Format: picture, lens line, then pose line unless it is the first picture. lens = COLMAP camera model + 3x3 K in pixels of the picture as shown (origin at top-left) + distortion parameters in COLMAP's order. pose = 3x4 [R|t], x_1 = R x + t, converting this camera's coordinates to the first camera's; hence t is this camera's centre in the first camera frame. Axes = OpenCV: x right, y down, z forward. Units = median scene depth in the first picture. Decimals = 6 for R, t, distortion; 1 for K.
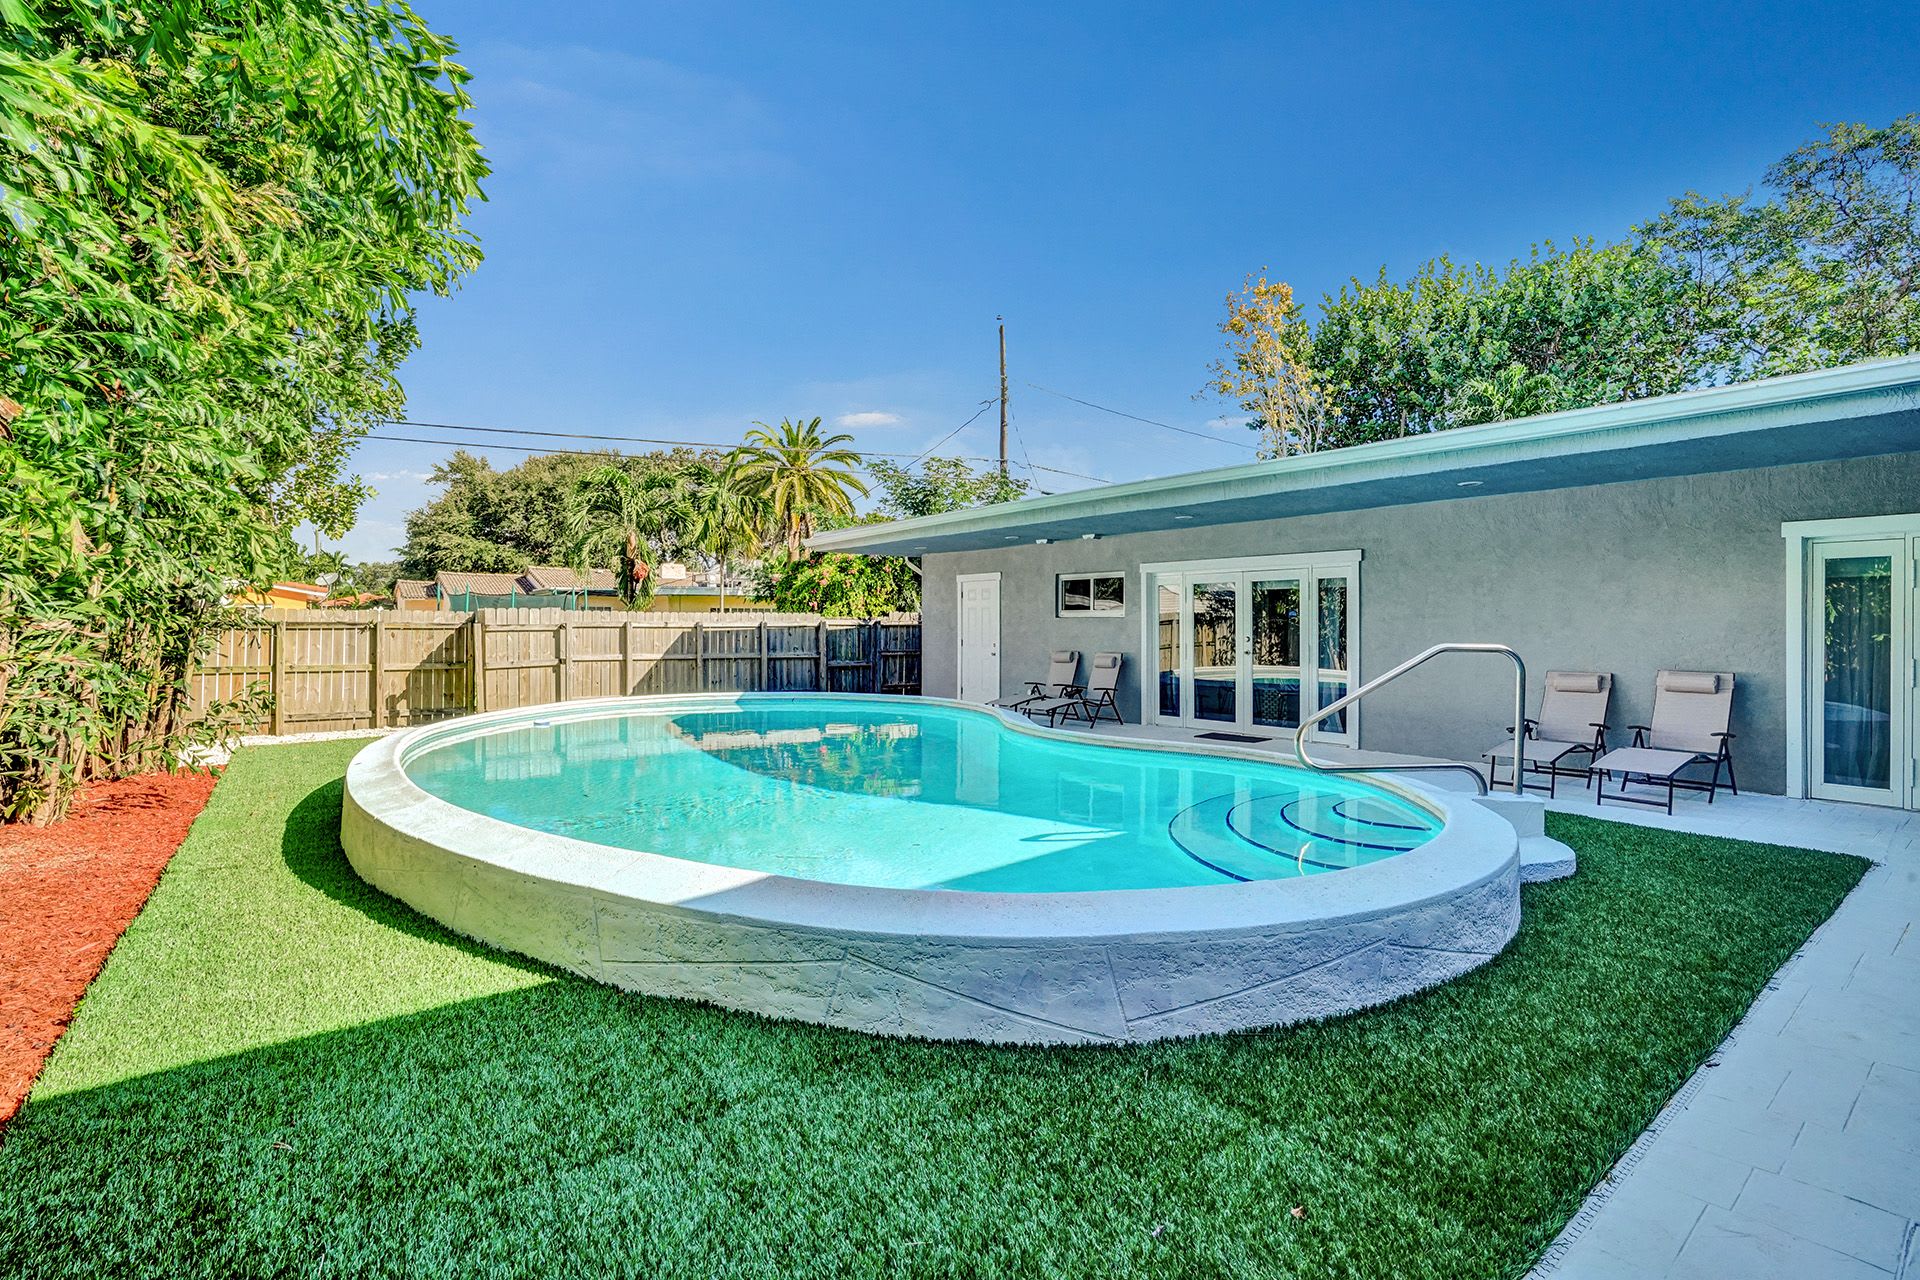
lens RADIAL K [[924.1, 0, 960.0], [0, 924.1, 640.0], [0, 0, 1]] dist [-0.070867, 0.030747]
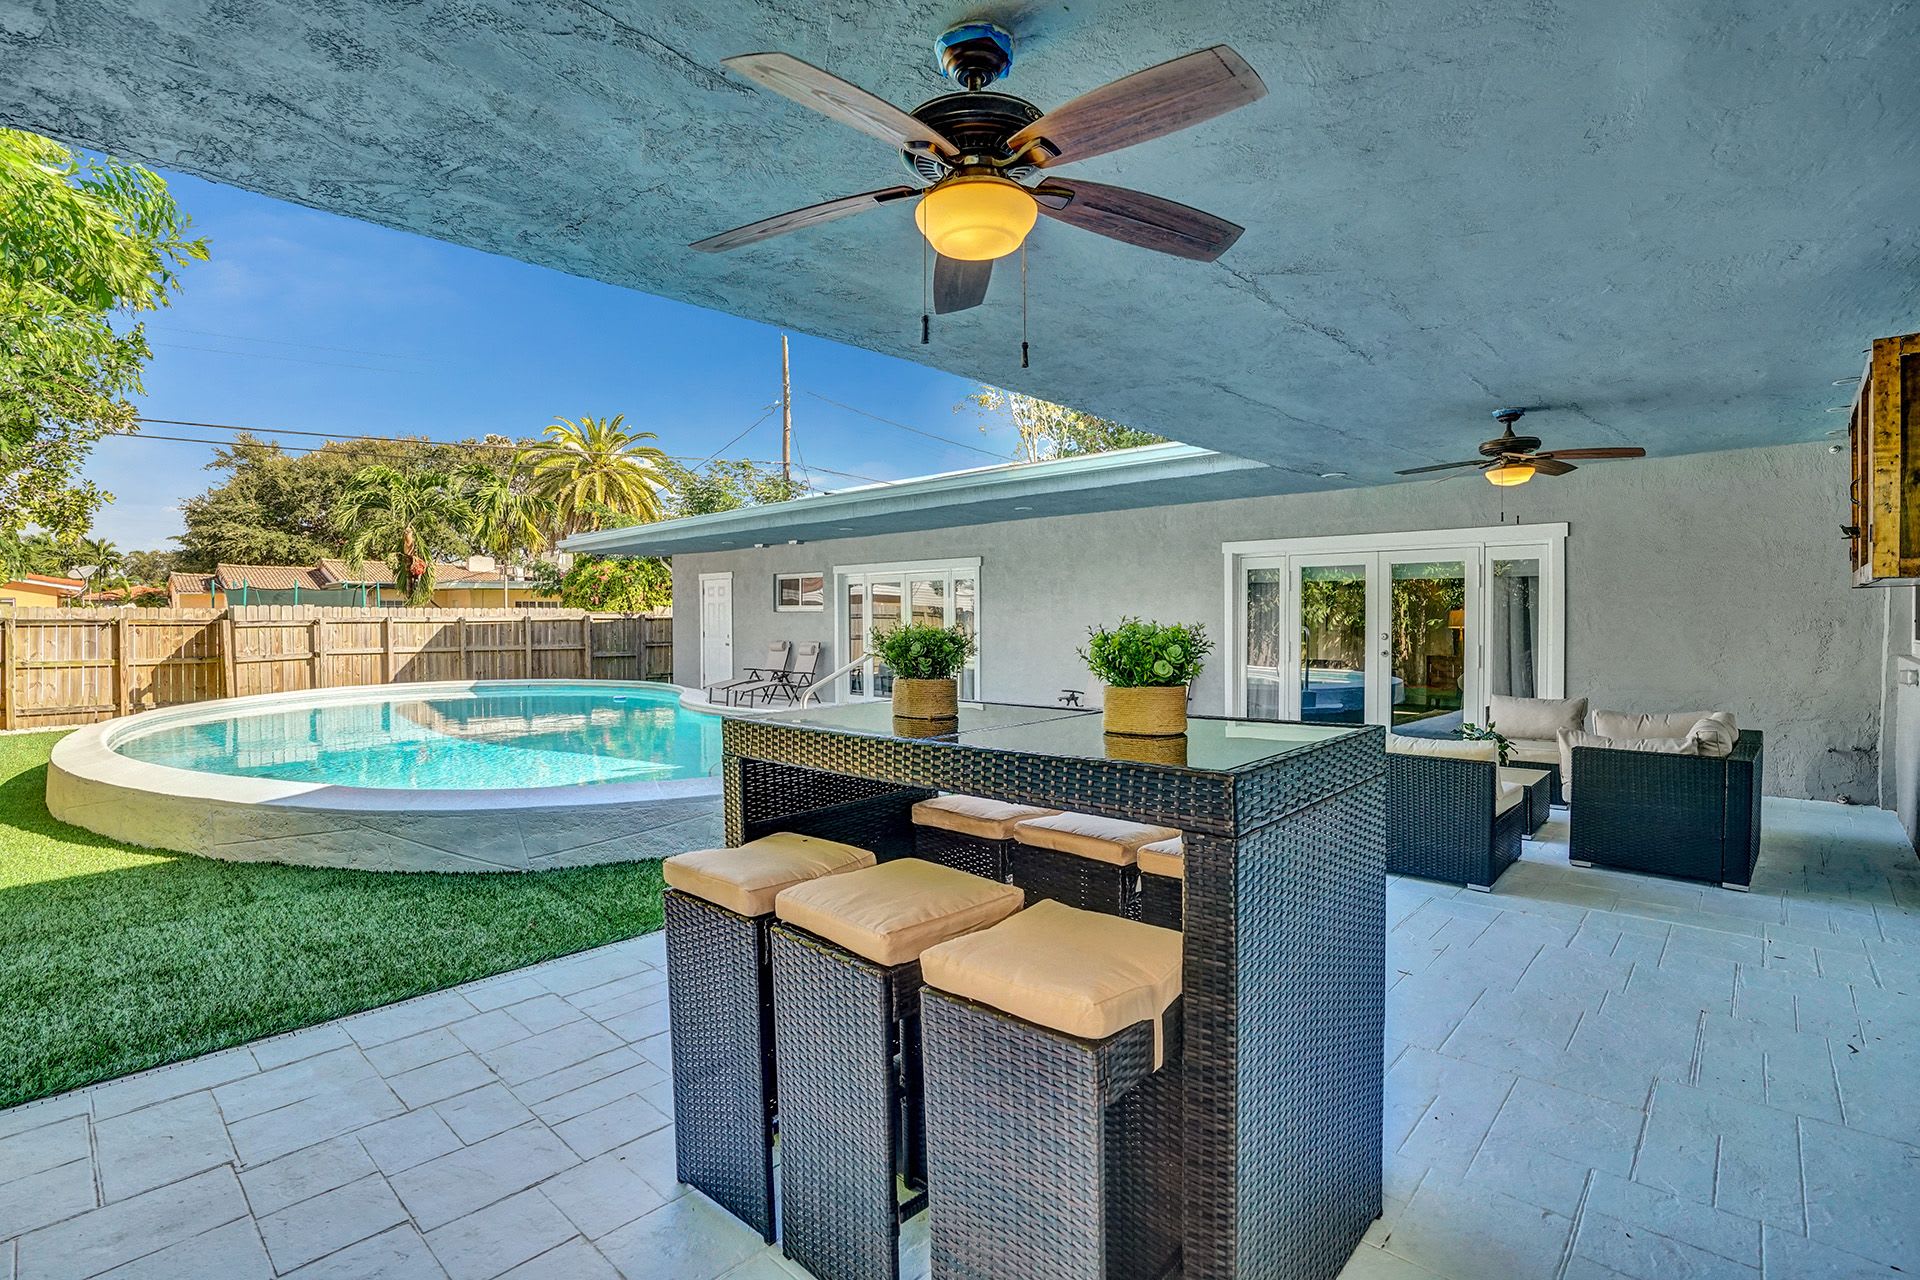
lens RADIAL K [[924.1, 0, 960.0], [0, 924.1, 640.0], [0, 0, 1]] dist [-0.070867, 0.030747]
pose [[0.987566, -0.008811, 0.156955, 0.123545], [0.007218, 0.999917, 0.010714, 0.000246], [-0.157036, -0.009448, 0.987548, -0.136387]]
